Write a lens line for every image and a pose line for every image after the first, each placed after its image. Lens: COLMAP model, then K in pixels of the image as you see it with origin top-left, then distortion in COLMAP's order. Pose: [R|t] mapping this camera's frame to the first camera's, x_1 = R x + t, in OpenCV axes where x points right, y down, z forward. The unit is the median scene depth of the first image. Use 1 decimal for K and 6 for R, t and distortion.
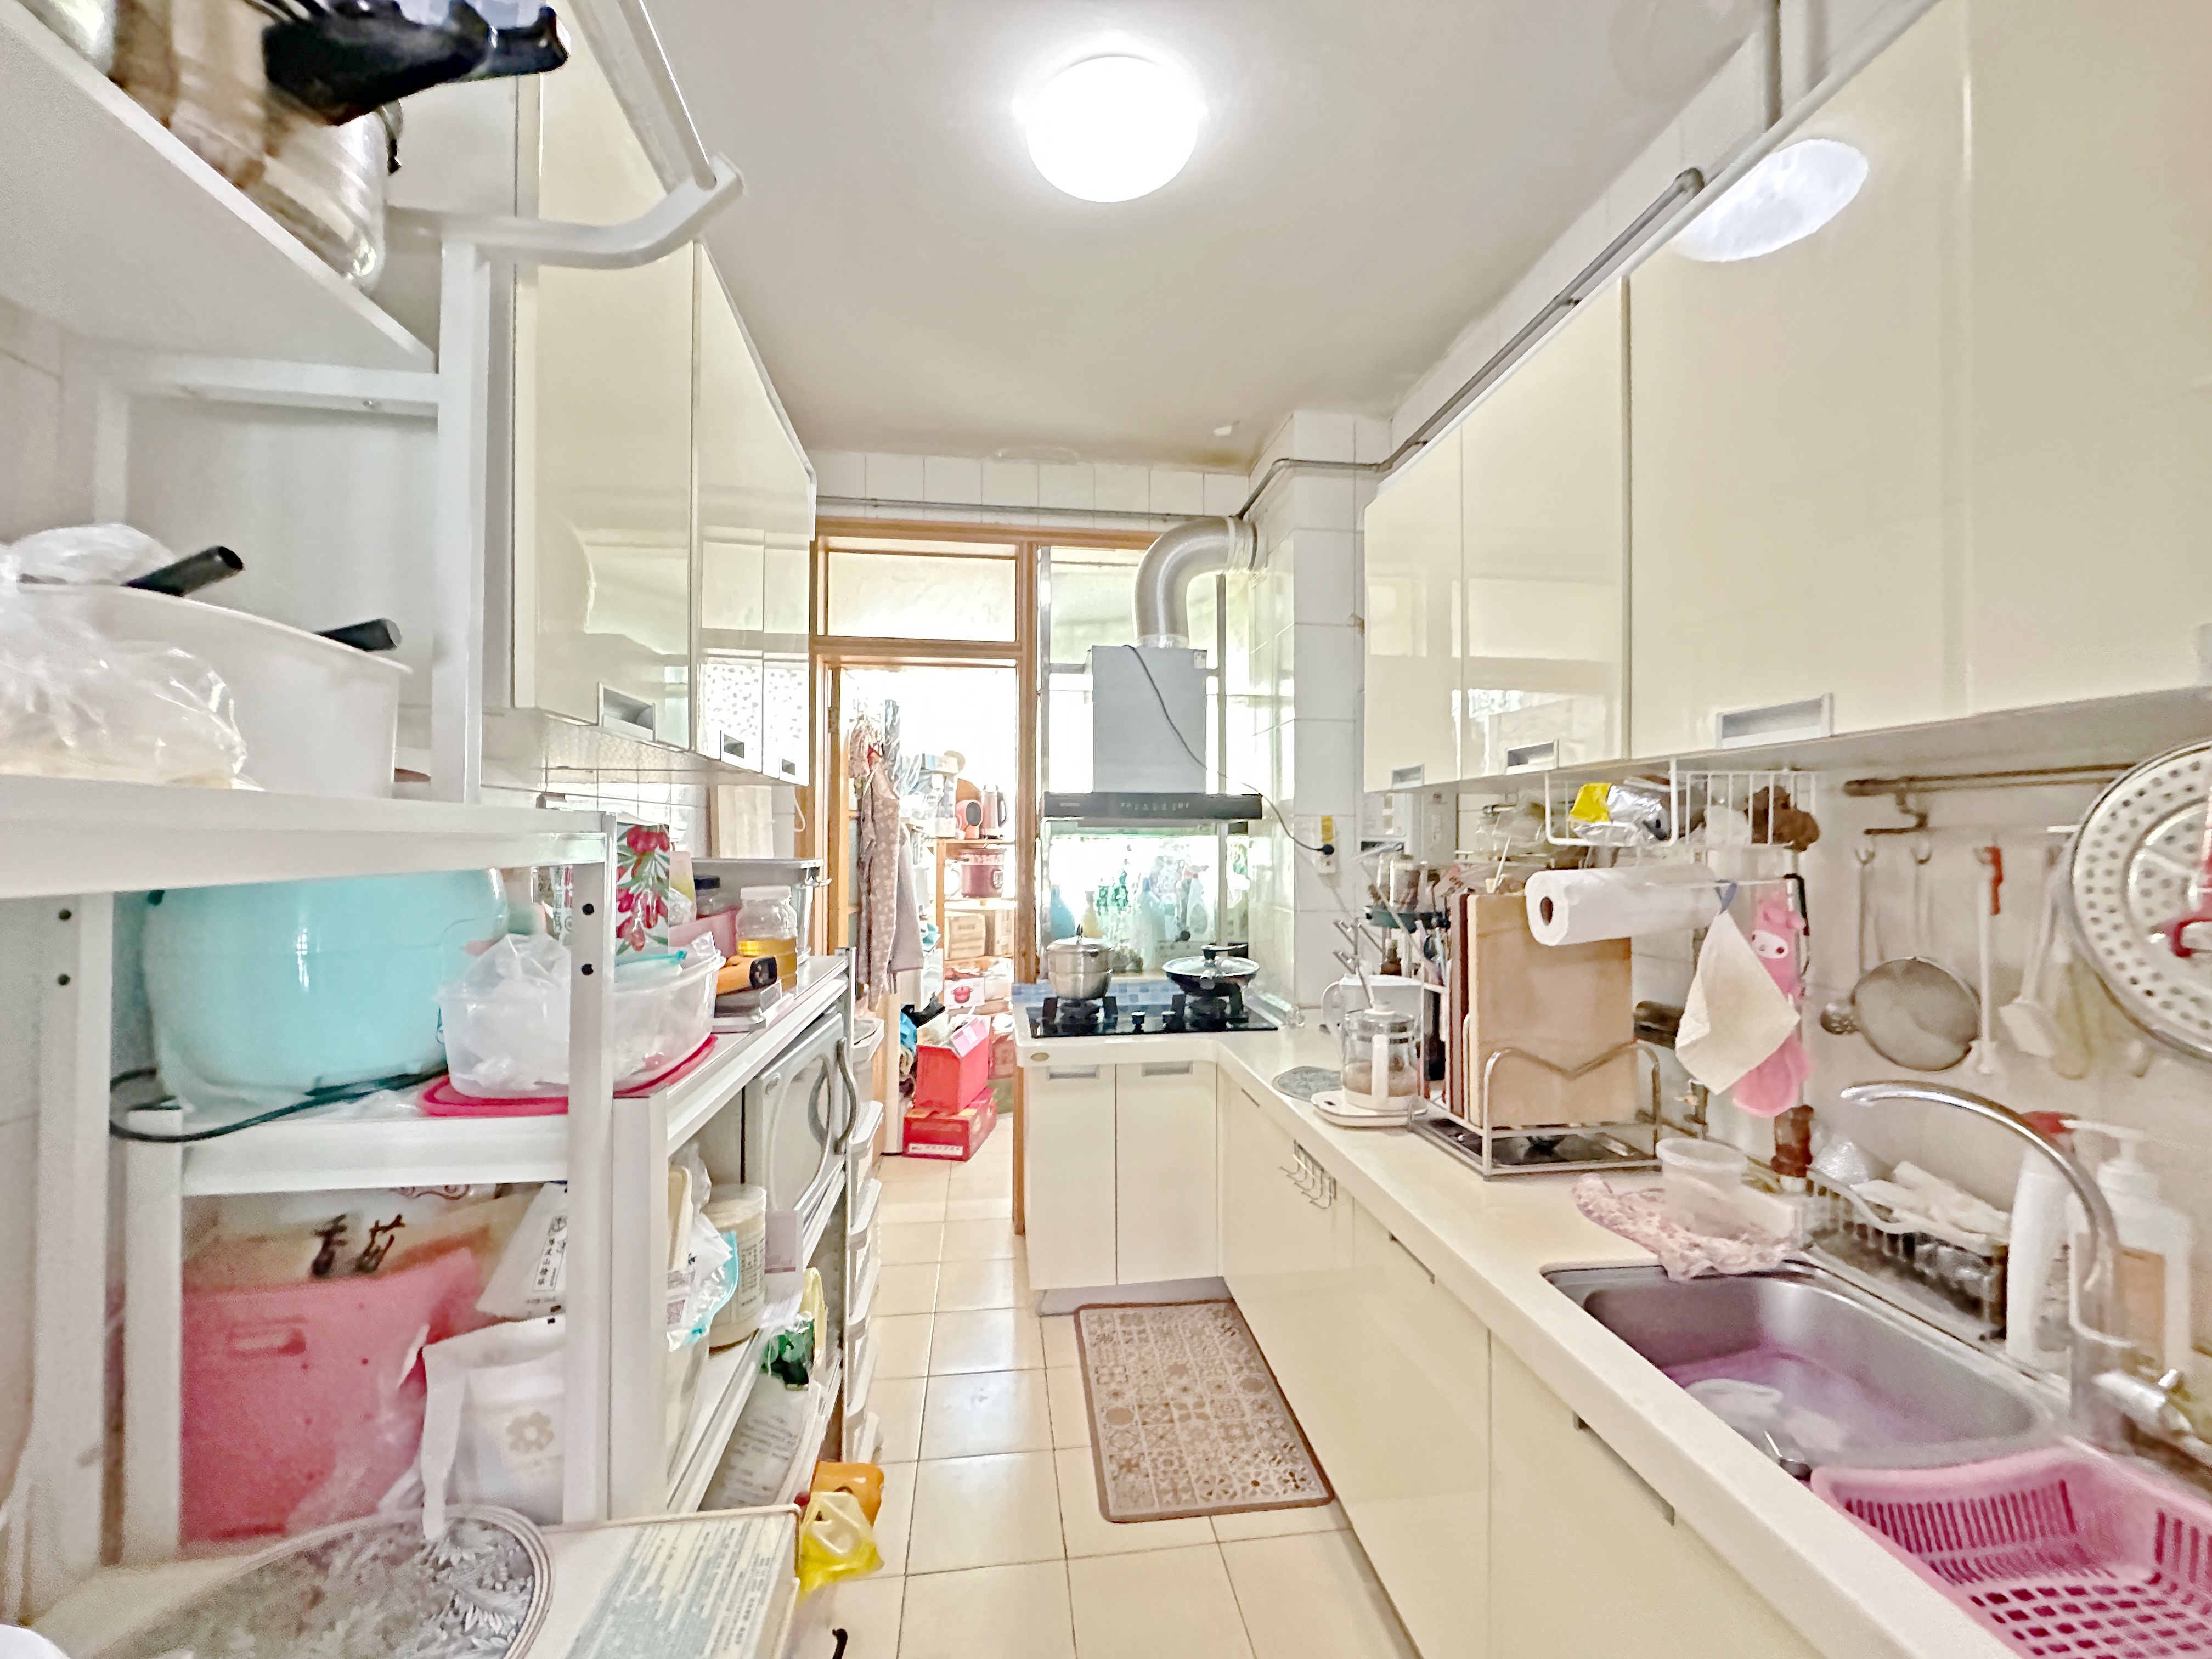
lens RADIAL K [[886.3, 0, 1102.4], [0, 886.3, 825.4], [0, 0, 1]] dist [0.001251, 0.000003]
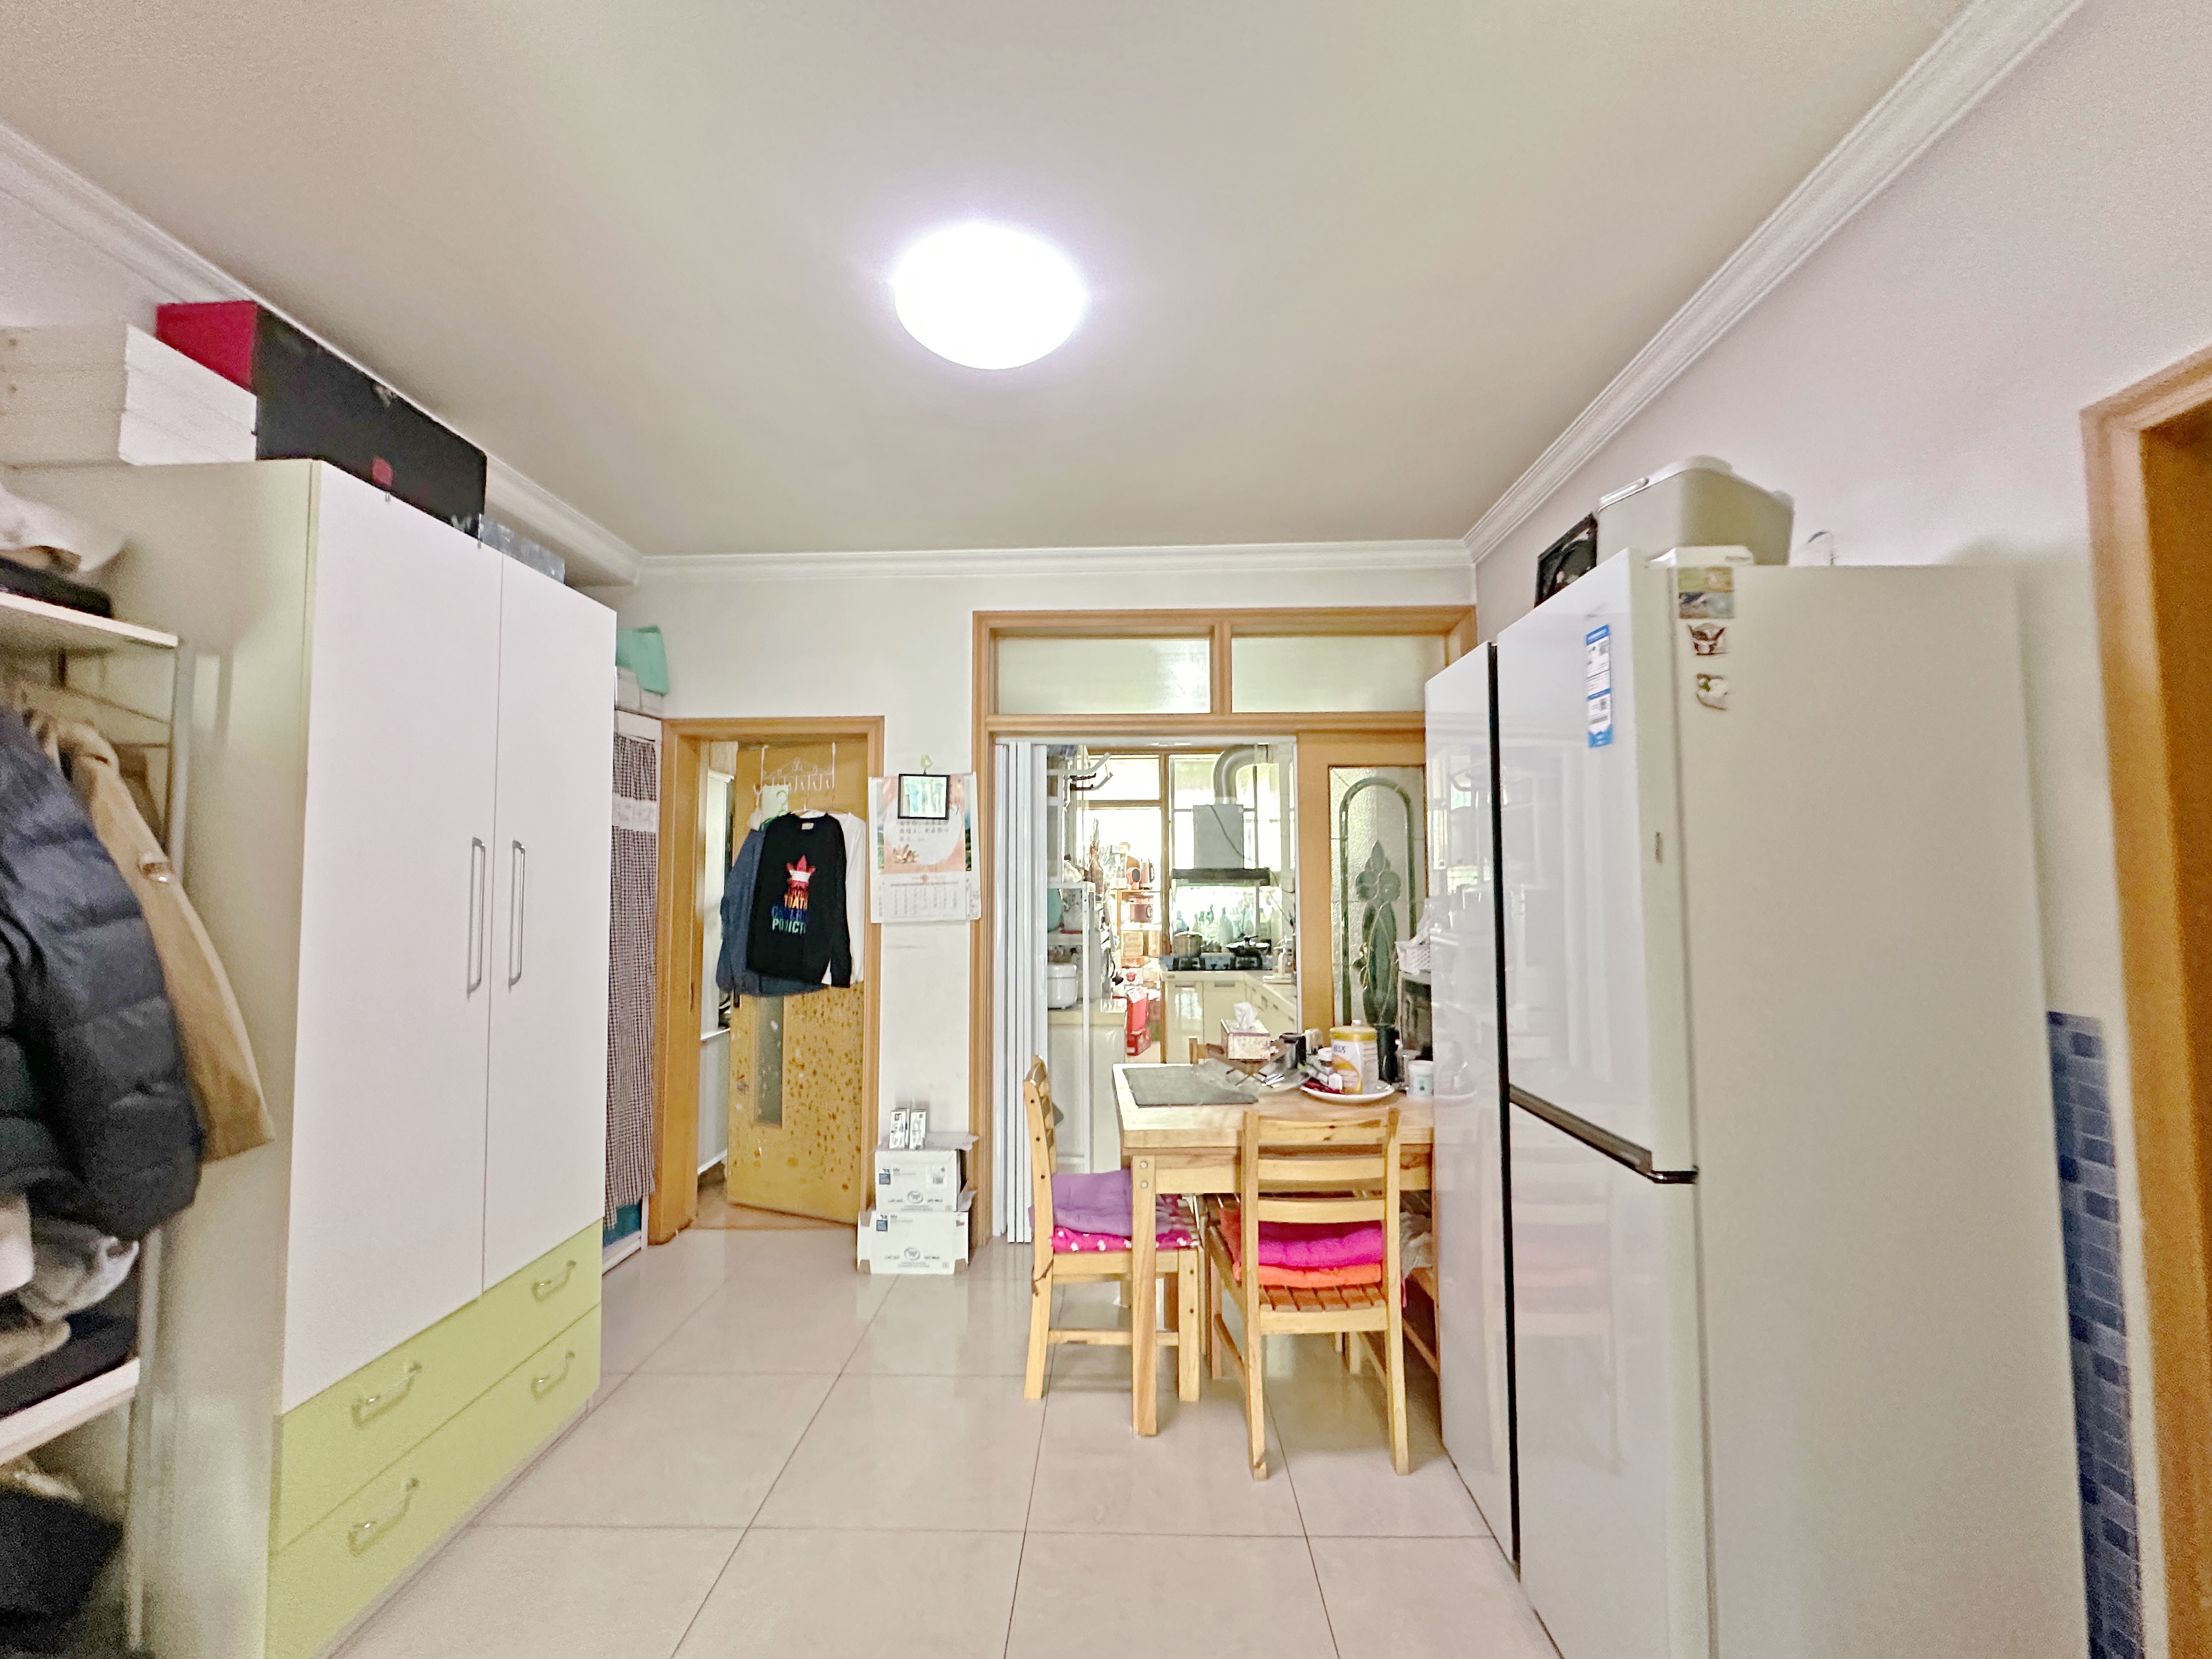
lens RADIAL K [[886.3, 0, 1103.5], [0, 886.3, 834.9], [0, 0, 1]] dist [0.001251, 0.000003]
pose [[0.987538, -0.015081, -0.156658, 0.108448], [0.007426, 0.998755, -0.049330, -0.011040], [0.157207, 0.047552, 0.986420, -1.190222]]
